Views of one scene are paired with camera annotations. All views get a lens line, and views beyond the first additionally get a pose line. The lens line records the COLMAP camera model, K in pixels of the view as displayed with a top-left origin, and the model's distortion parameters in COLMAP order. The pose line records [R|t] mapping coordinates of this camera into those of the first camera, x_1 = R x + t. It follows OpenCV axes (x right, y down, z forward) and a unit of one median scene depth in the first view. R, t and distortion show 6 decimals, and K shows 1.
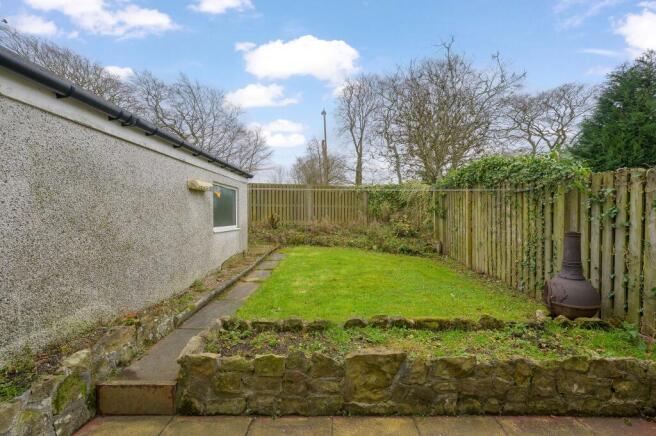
lens RADIAL K [[262.1, 0, 329.2], [0, 262.1, 220.5], [0, 0, 1]] dist [-0.000207, 0.000206]
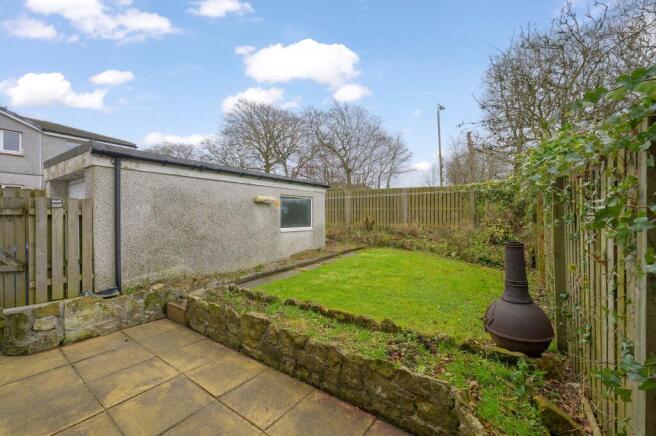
lens RADIAL K [[262.1, 0, 321.9], [0, 262.1, 216.1], [0, 0, 1]] dist [-0.000207, 0.000206]
pose [[0.814403, -0.005676, -0.580273, 1.025003], [-0.008272, 0.999737, -0.021388, -0.015770], [0.580241, 0.022219, 0.814141, 0.011710]]
